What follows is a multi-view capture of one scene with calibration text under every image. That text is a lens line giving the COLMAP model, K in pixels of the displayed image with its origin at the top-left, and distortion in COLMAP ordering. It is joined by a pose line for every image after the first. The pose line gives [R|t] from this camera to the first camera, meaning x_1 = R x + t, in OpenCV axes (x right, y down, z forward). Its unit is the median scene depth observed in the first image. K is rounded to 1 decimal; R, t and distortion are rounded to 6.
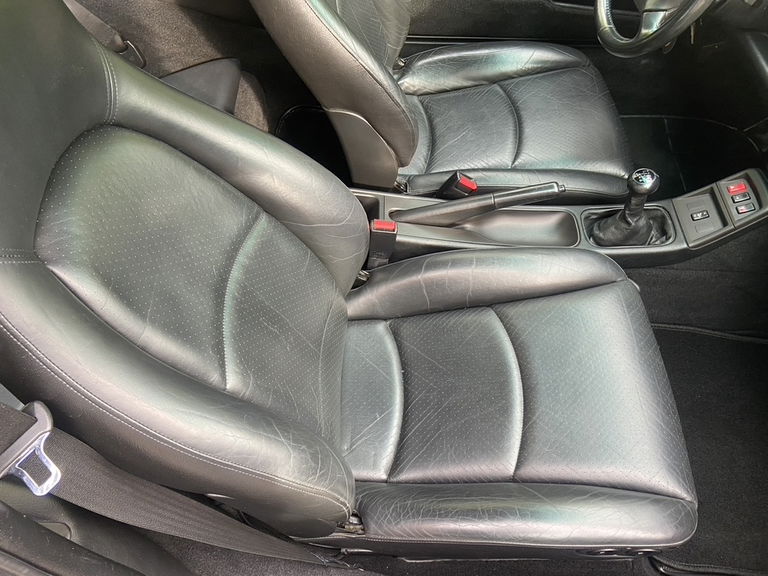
lens RADIAL K [[573.9, 0, 384.0], [0, 573.9, 288.0], [0, 0, 1]] dist [0.090613, -0.000259]
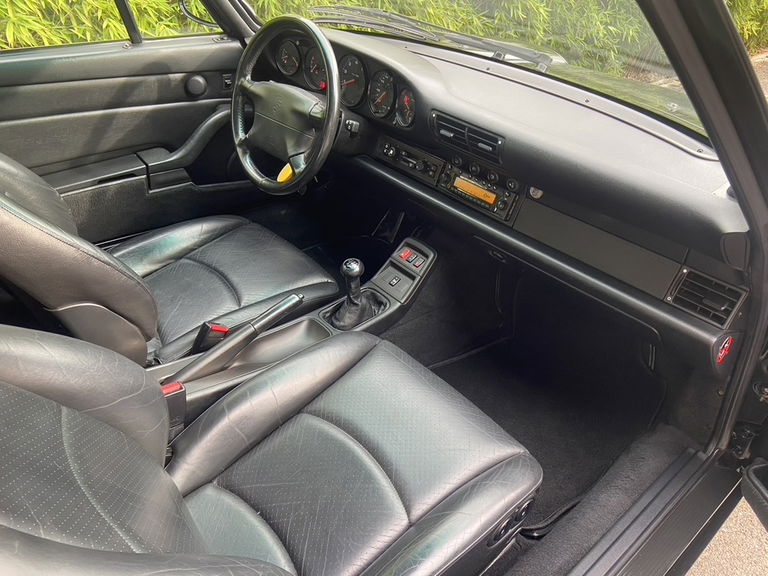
lens RADIAL K [[573.9, 0, 384.0], [0, 573.9, 288.0], [0, 0, 1]] dist [0.090613, -0.000259]
pose [[0.753382, -0.349759, 0.556852, -0.195985], [0.510595, 0.844765, -0.160201, 0.081784], [-0.414377, 0.405018, 0.815016, -0.019808]]
